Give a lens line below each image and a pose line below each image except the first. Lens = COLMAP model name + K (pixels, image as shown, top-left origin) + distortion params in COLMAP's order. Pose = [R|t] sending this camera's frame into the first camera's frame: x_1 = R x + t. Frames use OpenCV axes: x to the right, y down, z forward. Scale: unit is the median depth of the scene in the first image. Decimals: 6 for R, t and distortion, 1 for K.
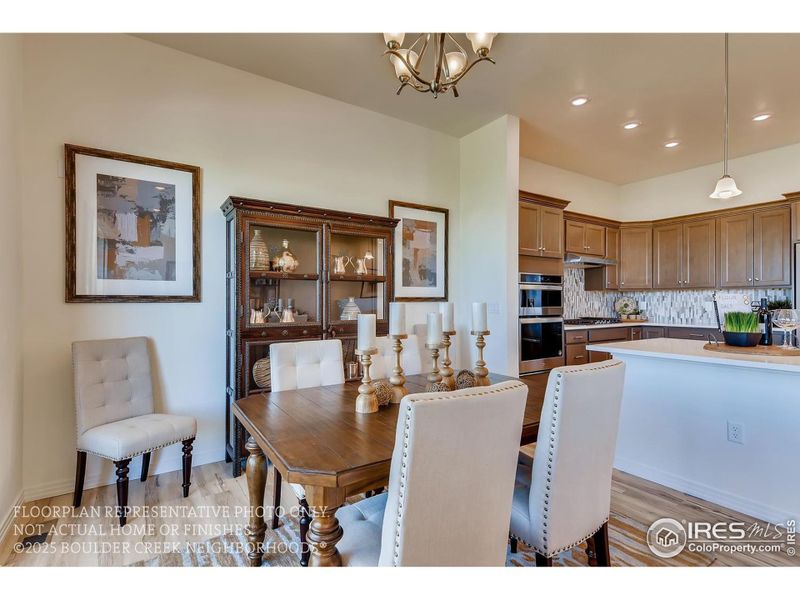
lens RADIAL K [[393.3, 0, 397.9], [0, 393.3, 299.9], [0, 0, 1]] dist [0.022163, -0.002141]
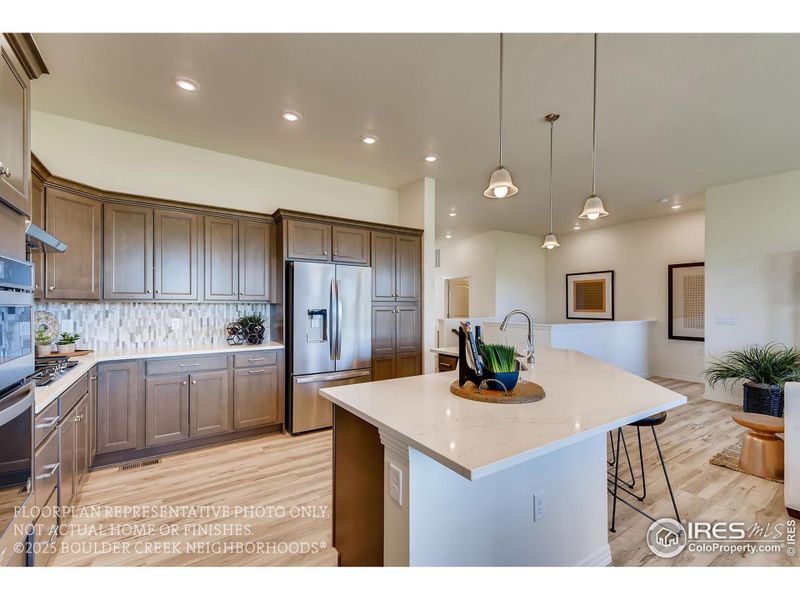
lens RADIAL K [[355.4, 0, 402.7], [0, 355.4, 304.3], [0, 0, 1]] dist [0.033652, -0.009093]
pose [[0.009350, 0.002559, 0.999953, 0.104086], [-0.008428, 0.999961, -0.002480, -0.033262], [-0.999921, -0.008404, 0.009371, 0.731011]]
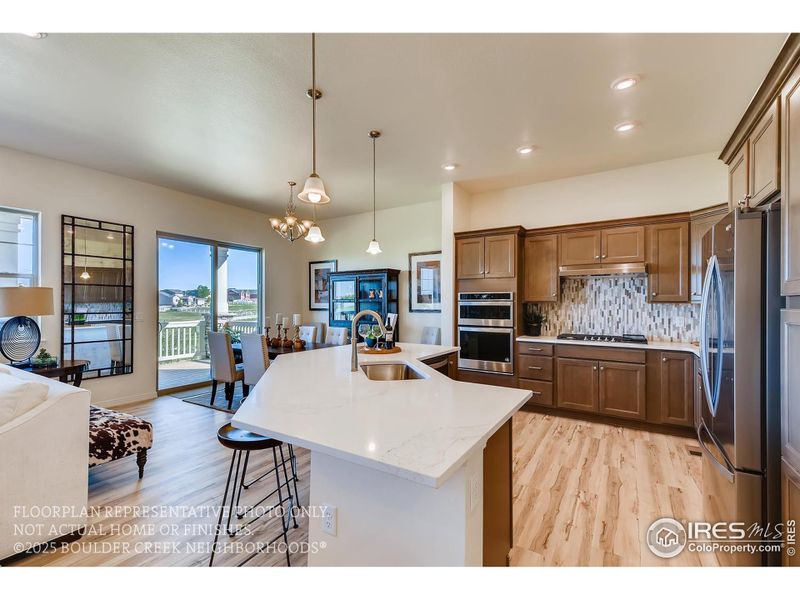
lens RADIAL K [[355.4, 0, 404.3], [0, 355.4, 302.5], [0, 0, 1]] dist [0.033652, -0.009093]
pose [[0.409364, 0.000155, -0.912371, 1.357452], [0.002477, 0.999996, 0.001281, -0.038655], [0.912368, -0.002784, 0.409362, 0.330211]]
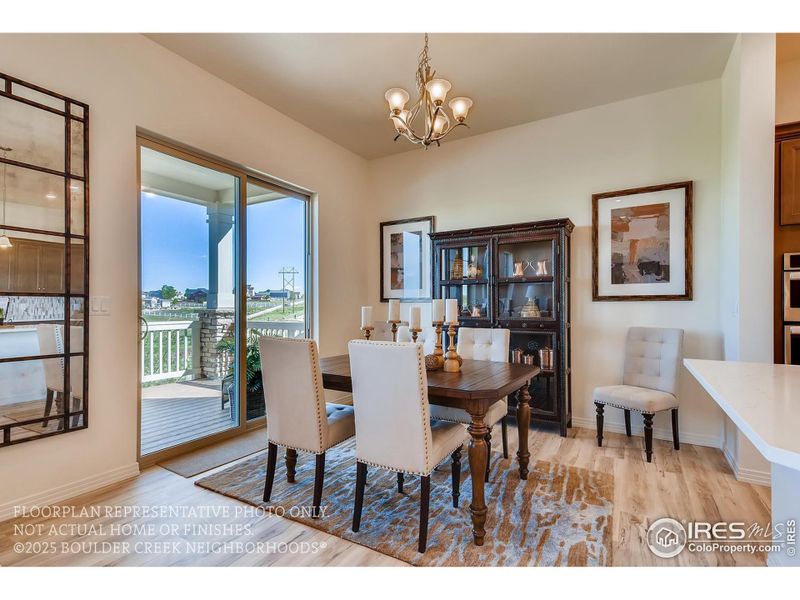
lens RADIAL K [[393.3, 0, 405.4], [0, 393.3, 303.6], [0, 0, 1]] dist [0.022163, -0.002141]
pose [[0.435931, -0.002723, -0.899976, 0.628078], [0.003496, 0.999993, -0.001333, 0.010407], [0.899973, -0.002565, 0.435938, 0.164354]]
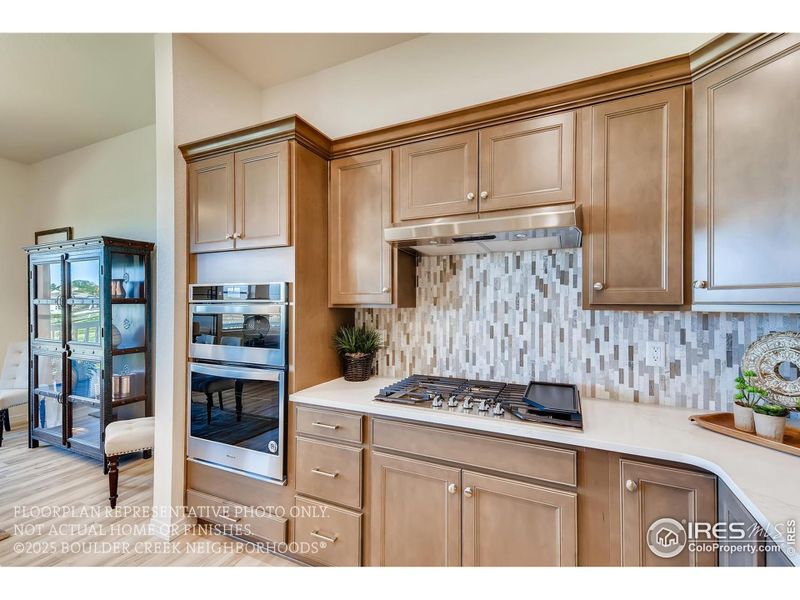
lens RADIAL K [[355.4, 0, 407.6], [0, 355.4, 301.4], [0, 0, 1]] dist [0.033652, -0.009093]
pose [[0.525607, -0.000111, -0.850727, 0.946605], [0.003693, 0.999991, 0.002151, -0.044407], [0.850719, -0.004273, 0.525603, 0.999493]]
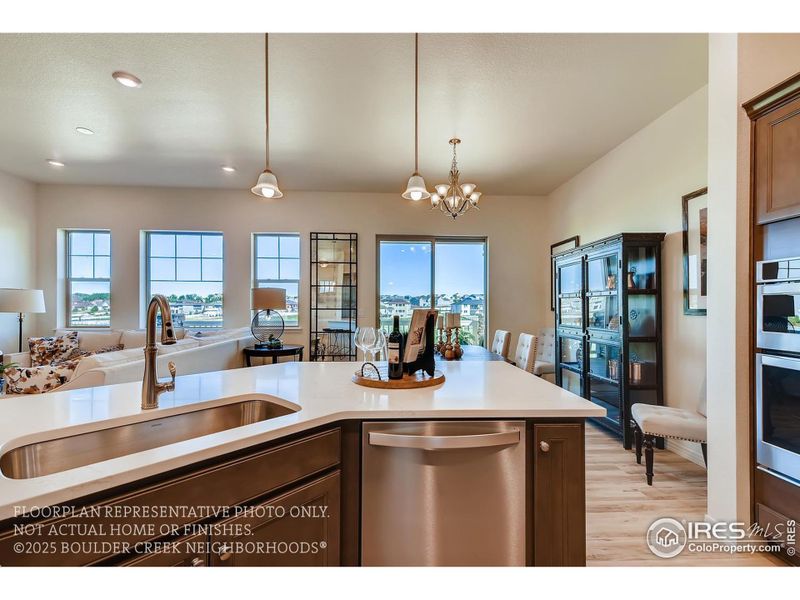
lens RADIAL K [[355.4, 0, 404.1], [0, 355.4, 303.3], [0, 0, 1]] dist [0.033652, -0.009093]
pose [[-0.514282, -0.006095, -0.857599, 0.943391], [0.004021, 0.999947, -0.009517, -0.014064], [0.857612, -0.008343, -0.514230, 0.856209]]
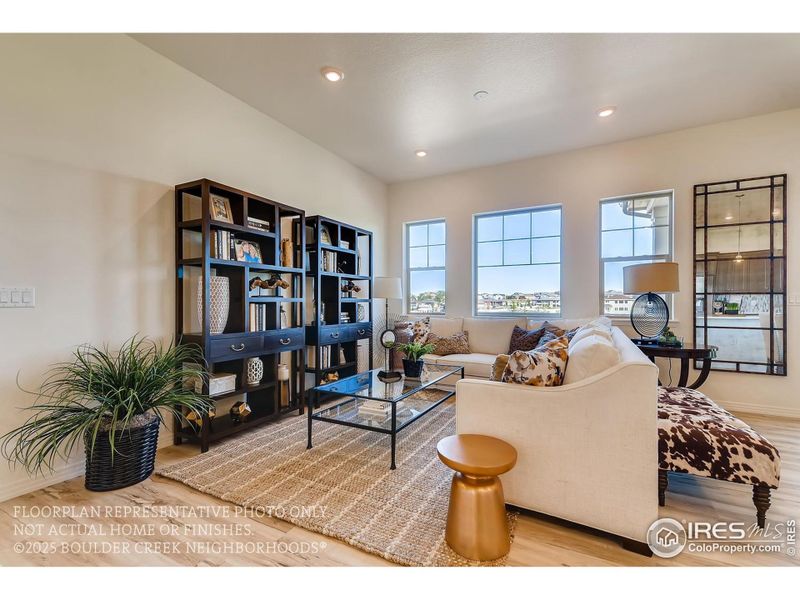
lens RADIAL K [[355.4, 0, 404.9], [0, 355.4, 302.8], [0, 0, 1]] dist [0.033652, -0.009093]
pose [[-0.882941, 0.000839, -0.469483, 1.116058], [0.003855, 0.999978, -0.005462, 0.020939], [0.469468, -0.006632, -0.882924, 0.345960]]
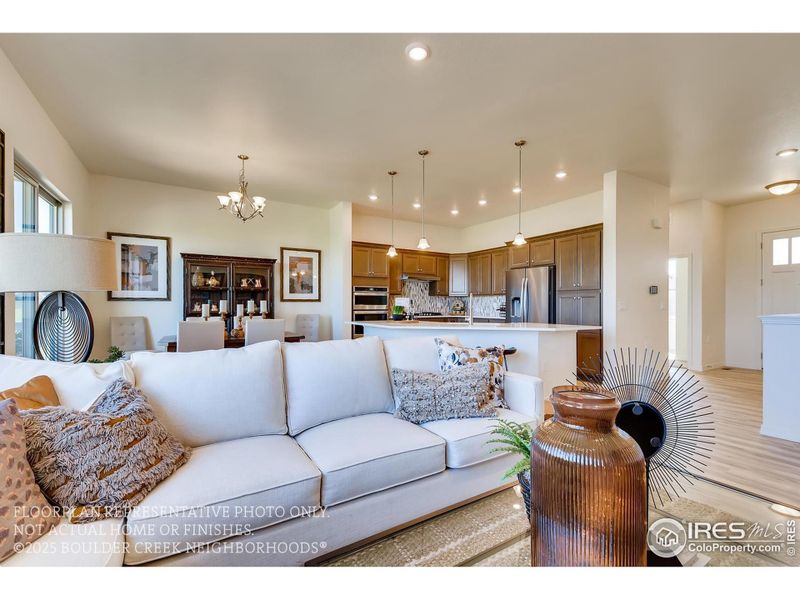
lens RADIAL K [[355.4, 0, 401.9], [0, 355.4, 306.4], [0, 0, 1]] dist [0.033652, -0.009093]
pose [[0.999077, 0.004565, -0.042724, 0.607235], [-0.004101, 0.999932, 0.010942, 0.006193], [0.042771, -0.010757, 0.999027, -0.645857]]
